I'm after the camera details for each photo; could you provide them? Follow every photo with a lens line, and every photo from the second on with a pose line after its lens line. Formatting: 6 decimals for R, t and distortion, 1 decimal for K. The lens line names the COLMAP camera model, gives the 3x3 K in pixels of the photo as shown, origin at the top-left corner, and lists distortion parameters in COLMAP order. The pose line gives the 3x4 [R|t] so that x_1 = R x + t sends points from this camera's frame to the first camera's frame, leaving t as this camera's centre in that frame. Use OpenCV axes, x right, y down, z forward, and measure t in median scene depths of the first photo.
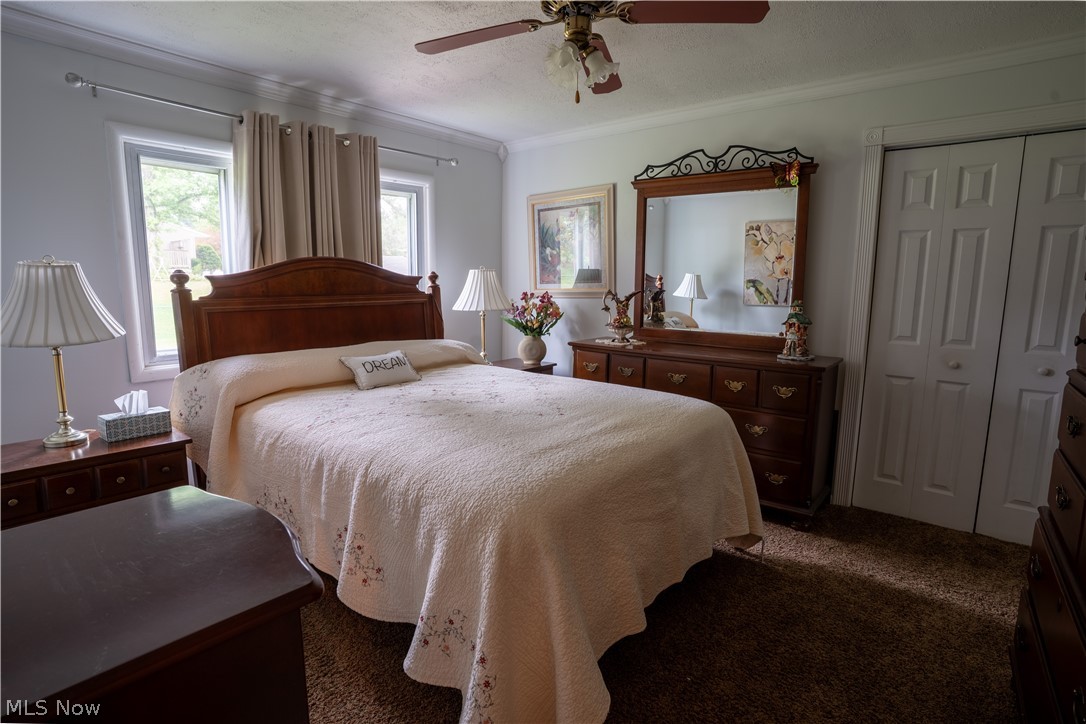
lens RADIAL K [[555.1, 0, 544.9], [0, 555.1, 359.9], [0, 0, 1]] dist [-0.074586, 0.035234]
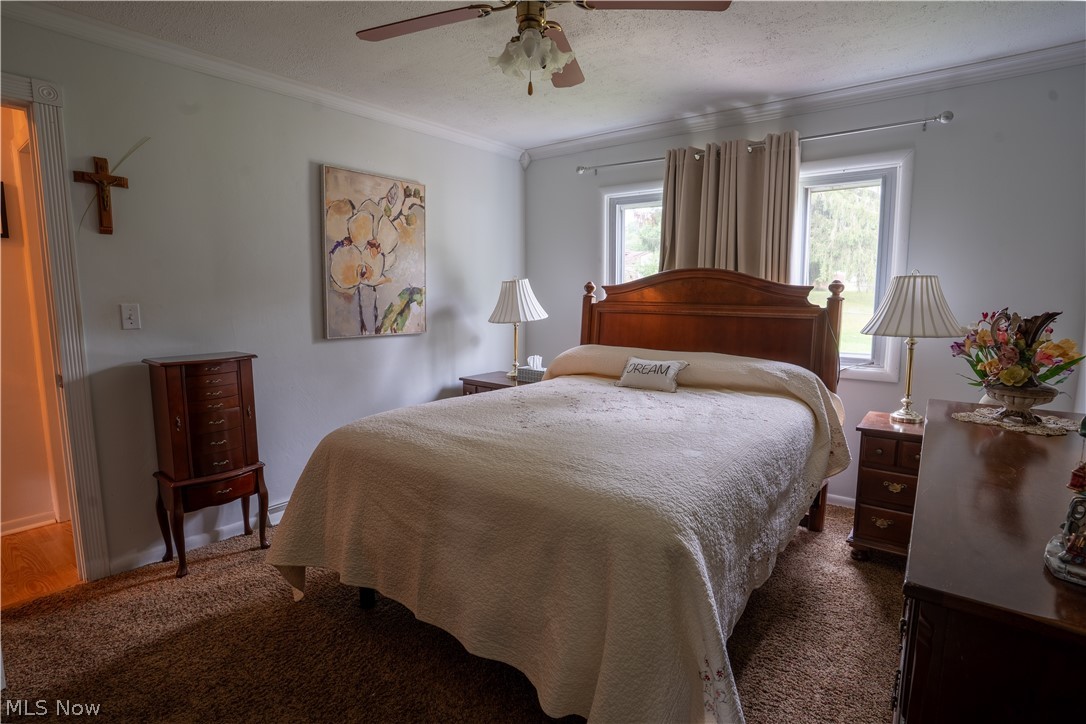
lens RADIAL K [[555.1, 0, 544.9], [0, 555.1, 359.9], [0, 0, 1]] dist [-0.074586, 0.035234]
pose [[0.019674, 0.116608, -0.992983, 0.658443], [-0.146839, 0.982742, 0.112496, -0.086989], [0.988965, 0.143596, 0.036457, 0.674530]]
